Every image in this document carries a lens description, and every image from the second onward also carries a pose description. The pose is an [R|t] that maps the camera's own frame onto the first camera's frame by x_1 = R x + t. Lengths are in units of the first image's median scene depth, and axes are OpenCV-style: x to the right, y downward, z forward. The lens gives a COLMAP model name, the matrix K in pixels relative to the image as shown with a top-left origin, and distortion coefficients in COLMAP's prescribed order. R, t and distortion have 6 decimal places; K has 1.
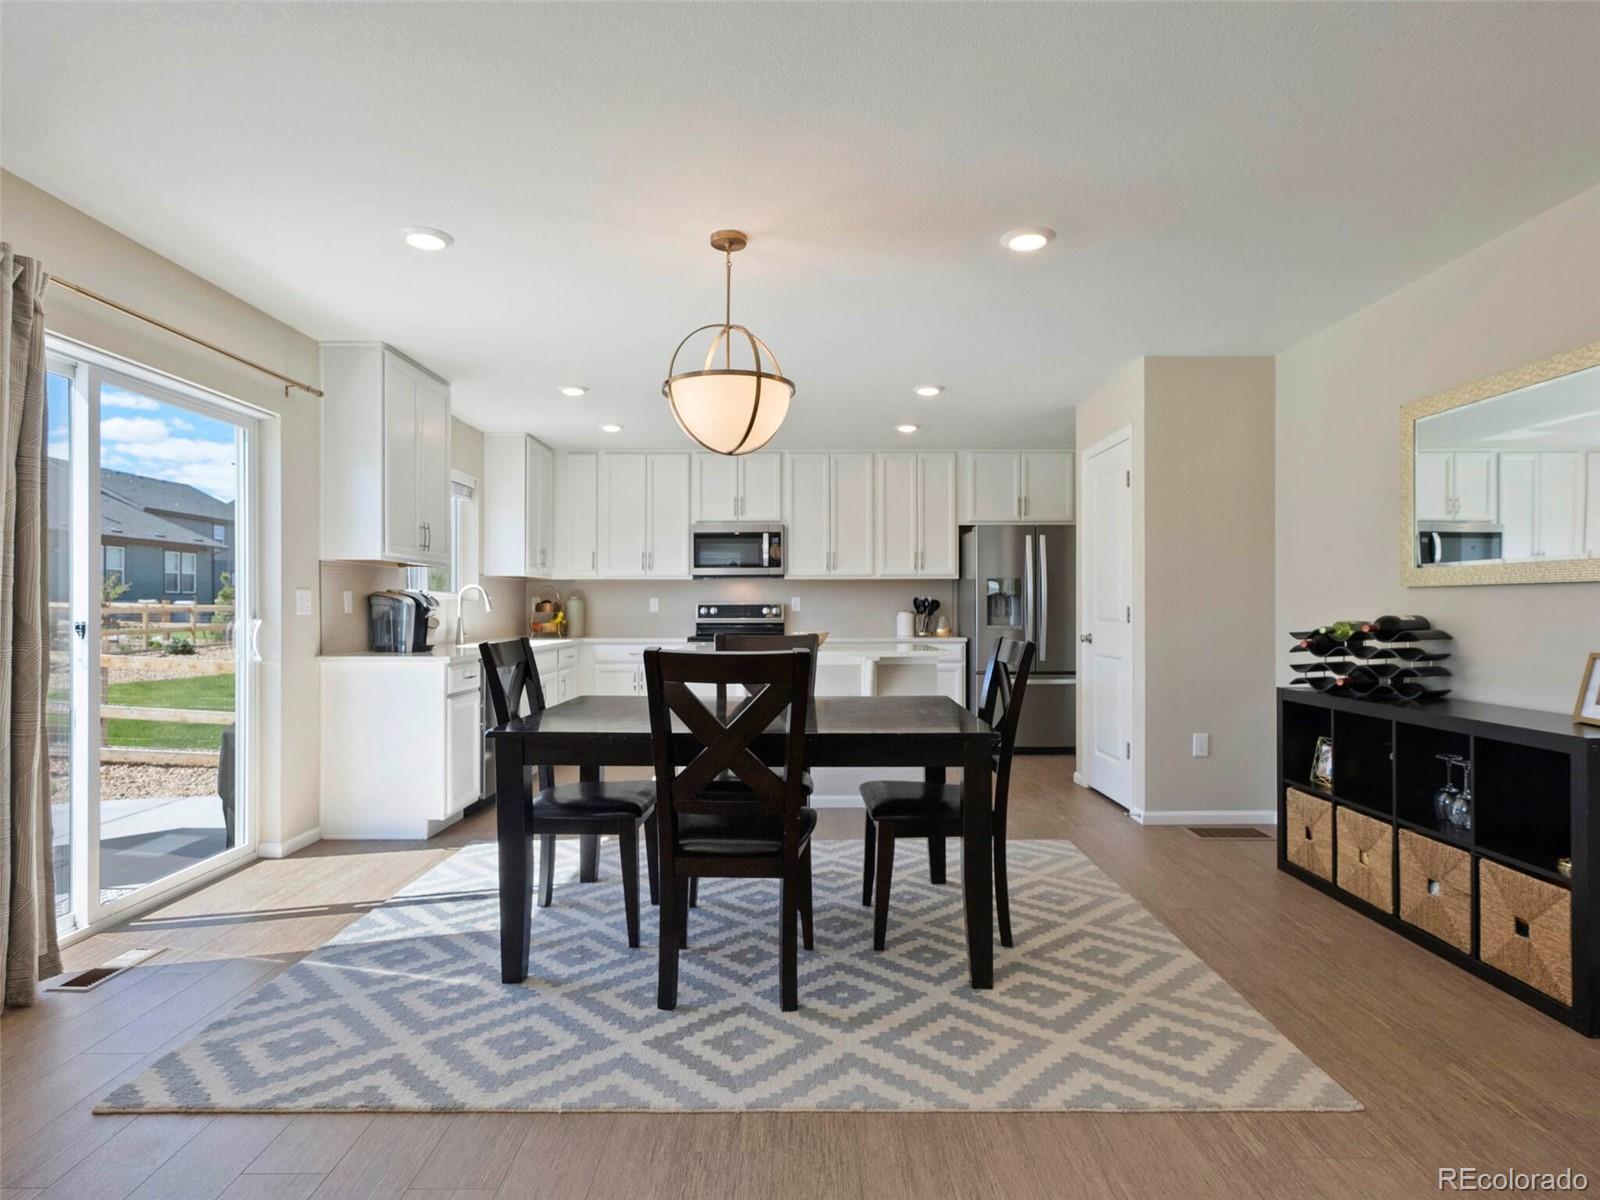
lens RADIAL K [[871.6, 0, 796.1], [0, 871.6, 607.3], [0, 0, 1]] dist [0.000412, 0.000107]
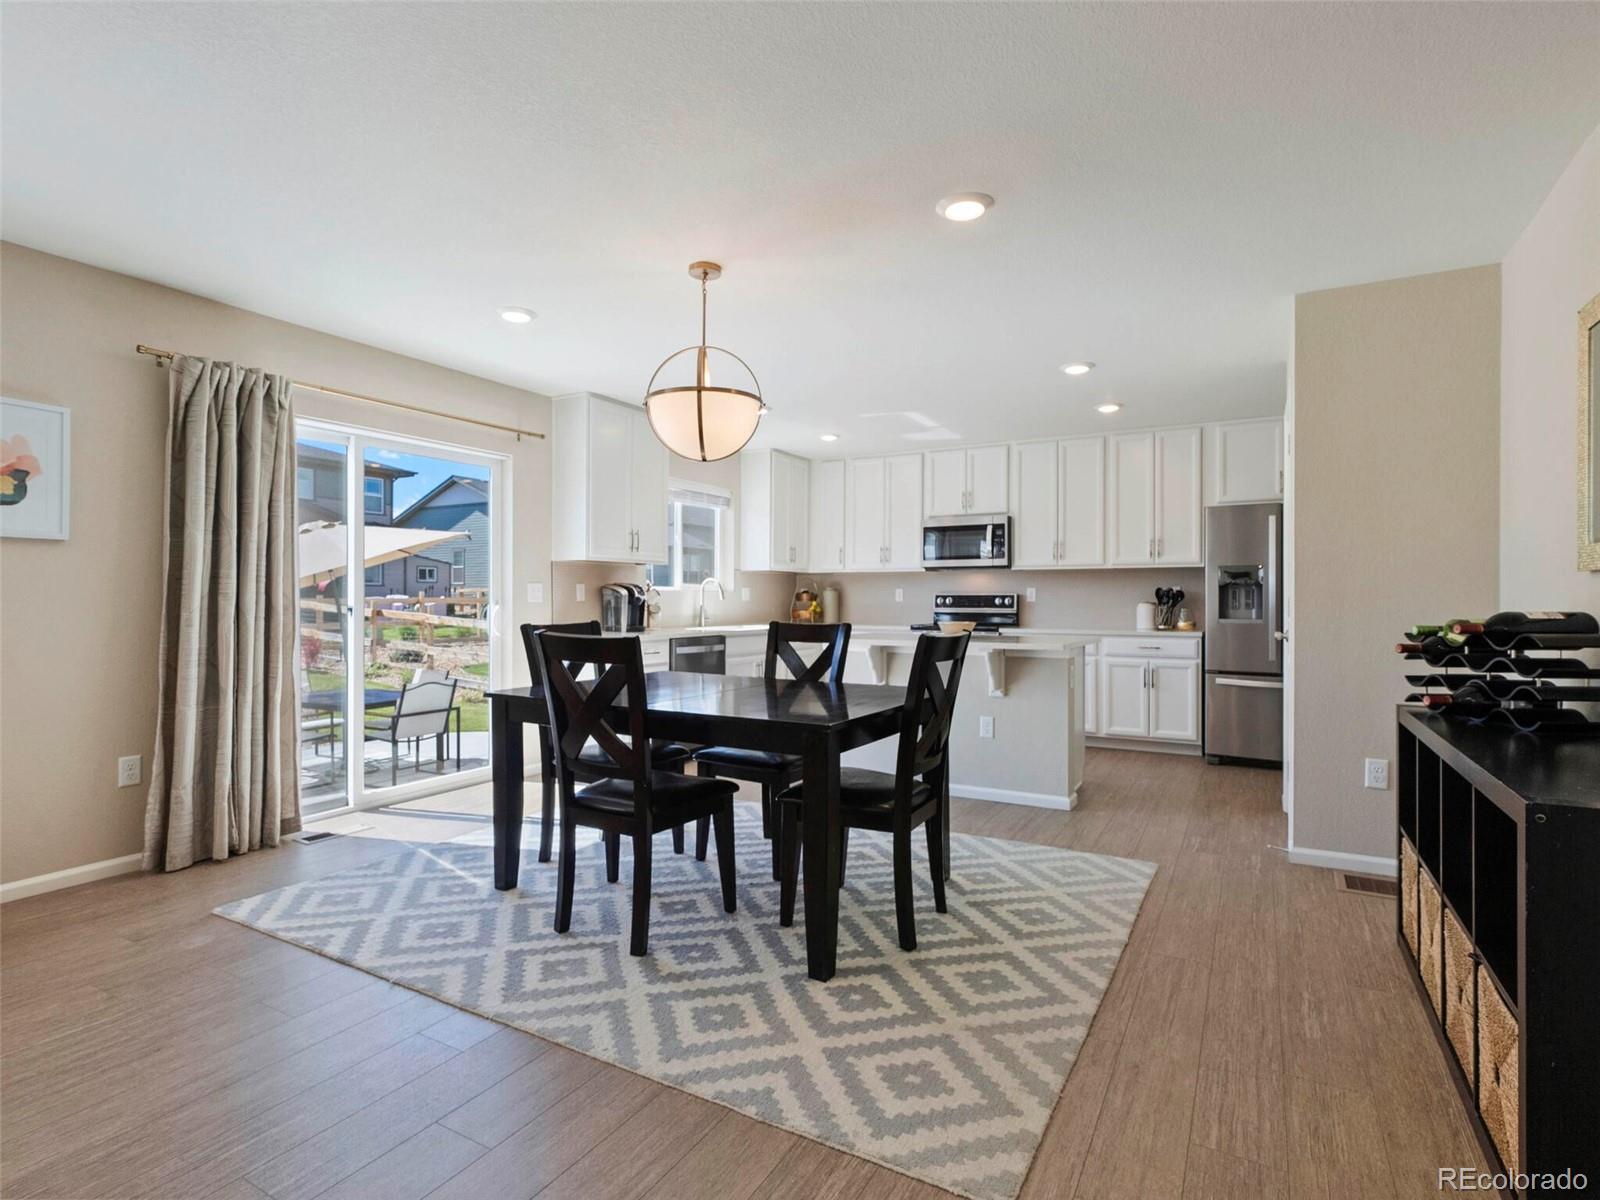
lens RADIAL K [[806.2, 0, 800.0], [0, 806.2, 600.0], [0, 0, 1]] dist [0.001089, 0.000590]
pose [[0.871520, 0.004913, -0.490336, 0.449212], [-0.003082, 0.999985, 0.004540, -0.001595], [0.490351, -0.002446, 0.871522, 0.127996]]
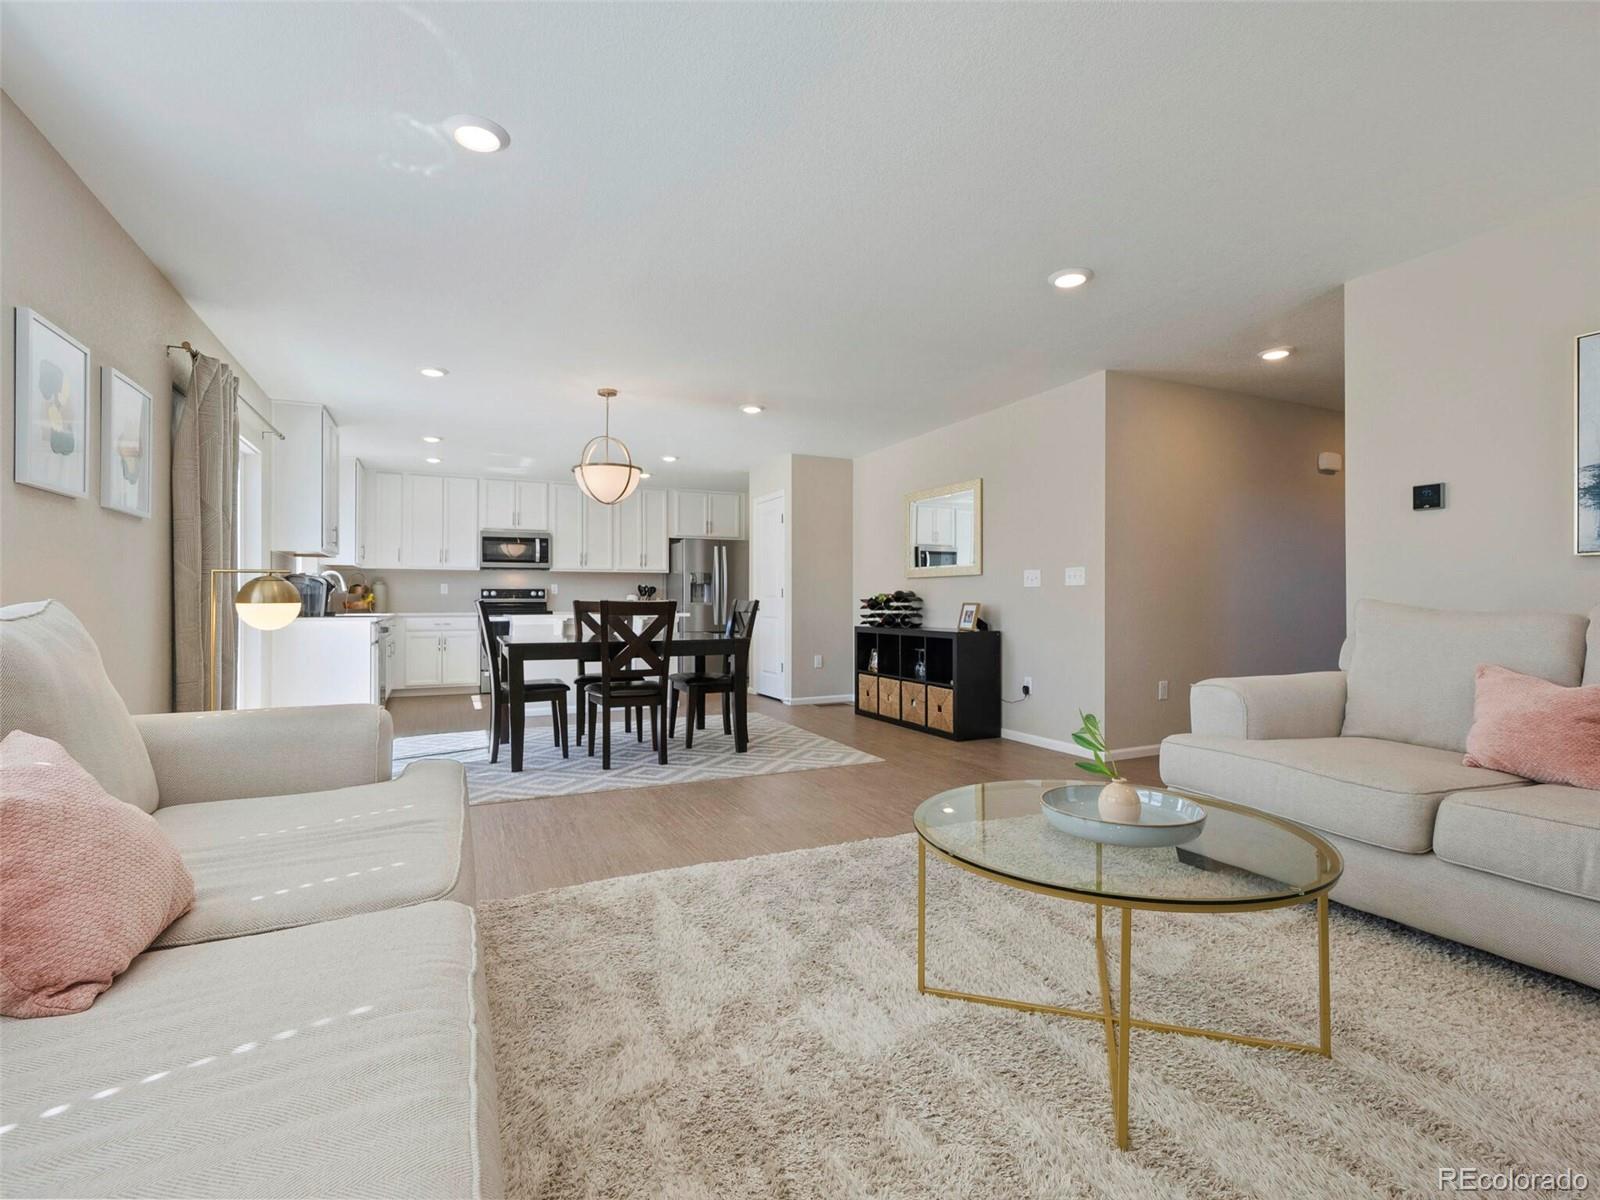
lens RADIAL K [[756.2, 0, 800.0], [0, 756.2, 600.0], [0, 0, 1]] dist [-0.000962, -0.000011]
pose [[0.903257, 0.000614, 0.429099, -0.338030], [0.000063, 0.999999, -0.001563, 0.033057], [-0.429099, 0.001439, 0.903256, -0.569260]]
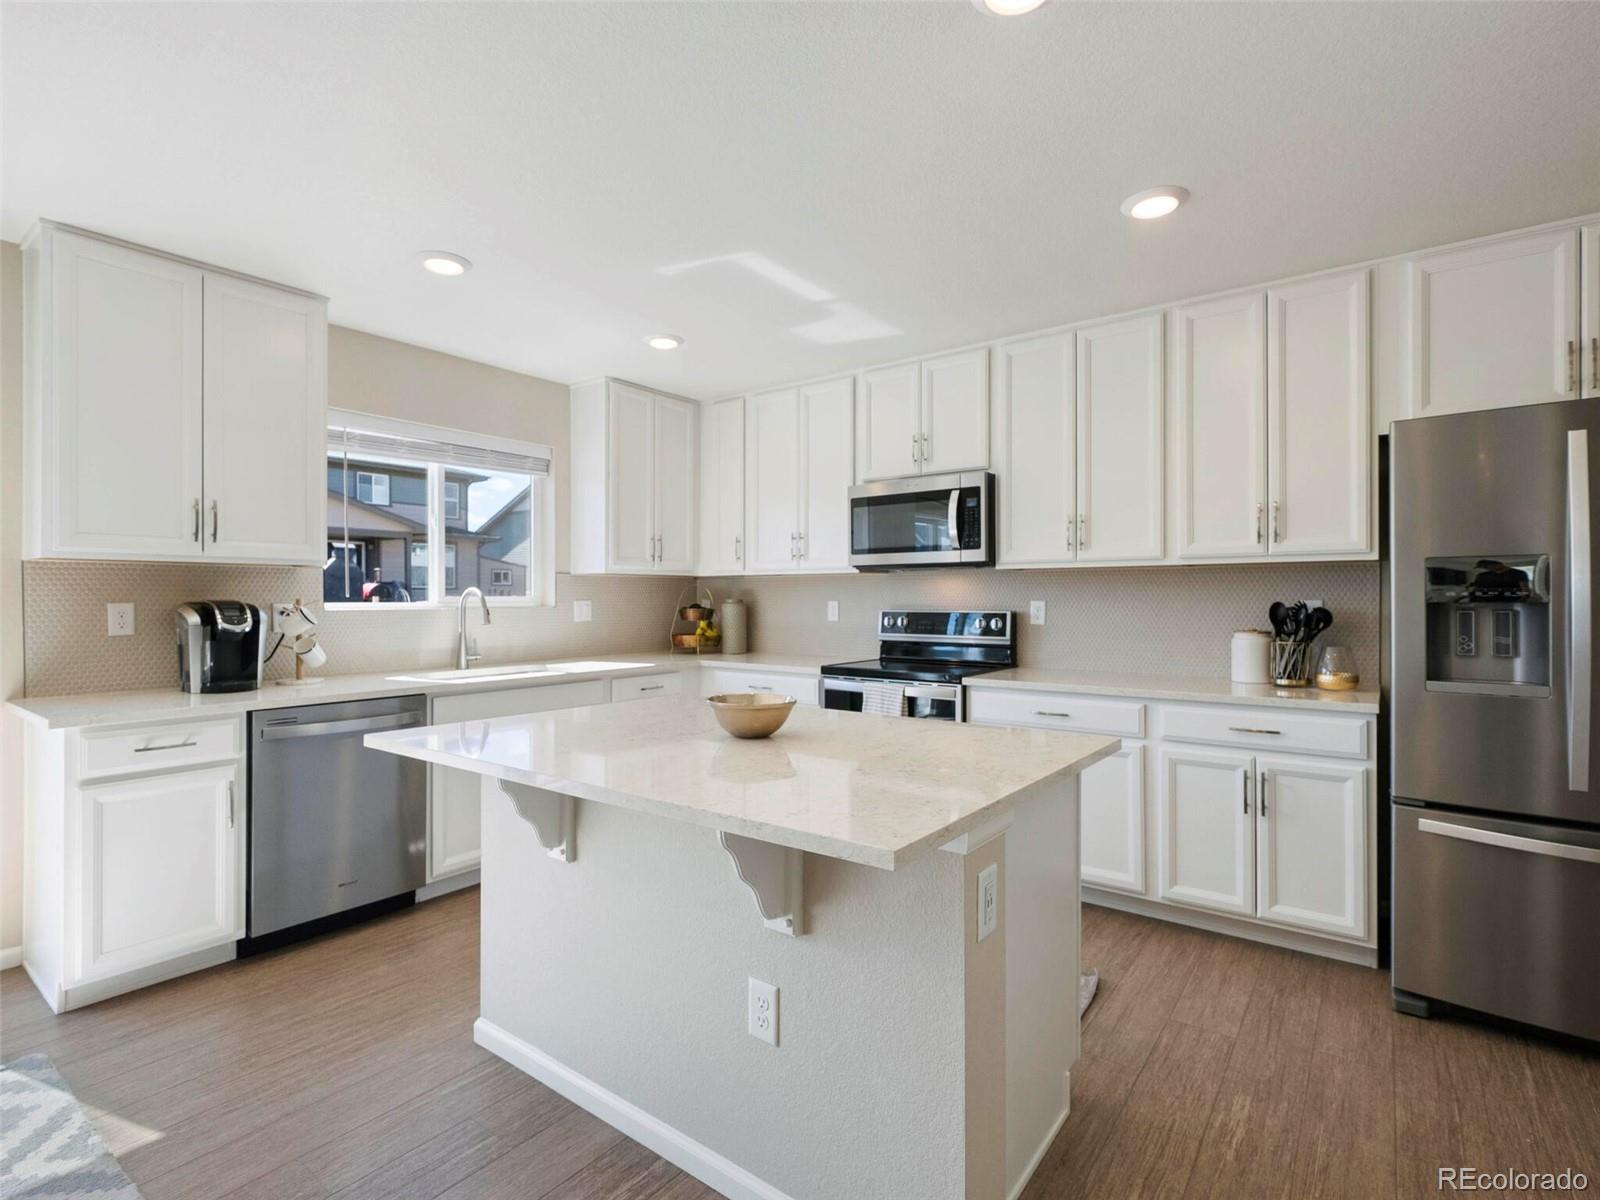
lens RADIAL K [[776.1, 0, 802.0], [0, 776.1, 597.8], [0, 0, 1]] dist [0.001048, 0.000467]
pose [[0.799434, 0.001248, -0.600752, 0.367841], [0.000753, 0.999995, 0.003080, -0.030011], [0.600753, -0.002914, 0.799429, 1.012071]]
